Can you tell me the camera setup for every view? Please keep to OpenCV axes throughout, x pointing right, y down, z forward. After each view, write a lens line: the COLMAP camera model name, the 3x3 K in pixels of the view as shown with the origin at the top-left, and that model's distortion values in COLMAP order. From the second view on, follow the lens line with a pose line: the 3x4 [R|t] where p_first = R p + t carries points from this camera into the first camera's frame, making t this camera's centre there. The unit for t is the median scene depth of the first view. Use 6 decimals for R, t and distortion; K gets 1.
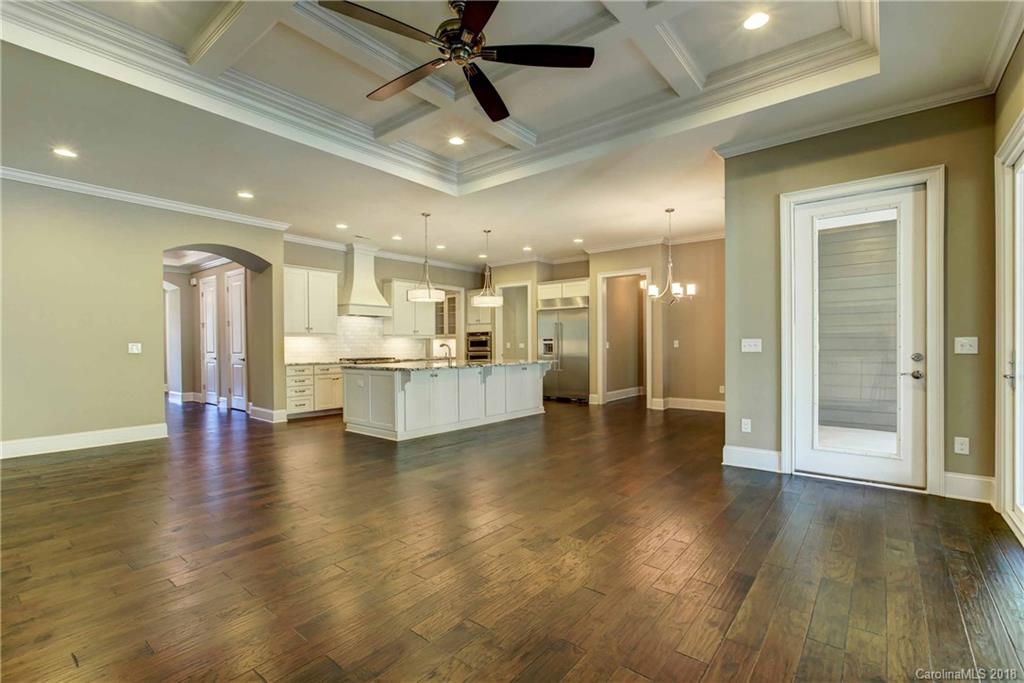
lens RADIAL K [[460.7, 0, 511.8], [0, 460.7, 344.2], [0, 0, 1]] dist [0.001186, 0.000161]
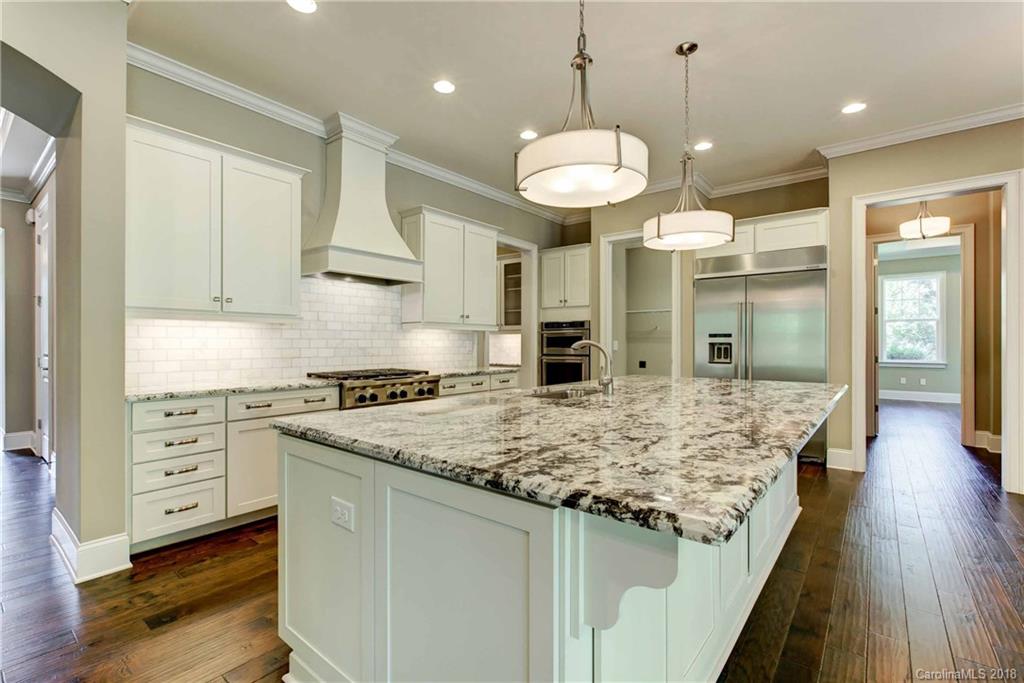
lens RADIAL K [[459.7, 0, 515.5], [0, 459.7, 339.6], [0, 0, 1]] dist [-0.002712, -0.000094]
pose [[0.999918, 0.007152, 0.010665, -0.165443], [-0.007064, 0.999941, -0.008232, 0.001247], [-0.010724, 0.008156, 0.999909, 0.517455]]
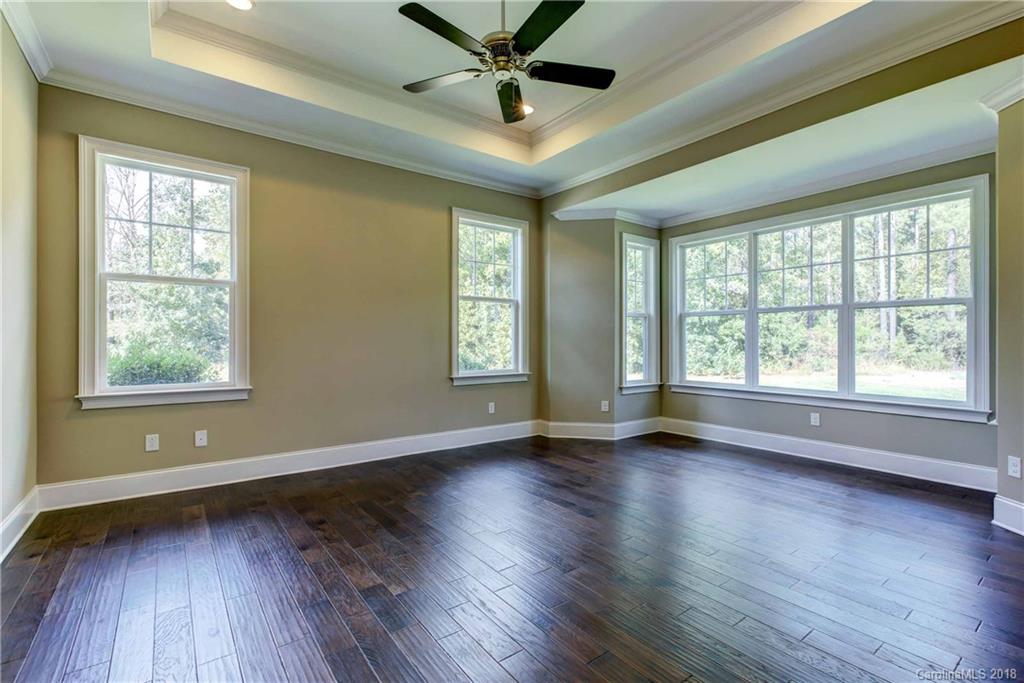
lens RADIAL K [[460.7, 0, 511.8], [0, 460.7, 344.2], [0, 0, 1]] dist [0.001186, 0.000161]
pose [[0.250073, -0.001639, 0.968225, 0.088135], [0.002623, 0.999996, 0.001016, -0.000336], [-0.968223, 0.002286, 0.250077, 0.792864]]
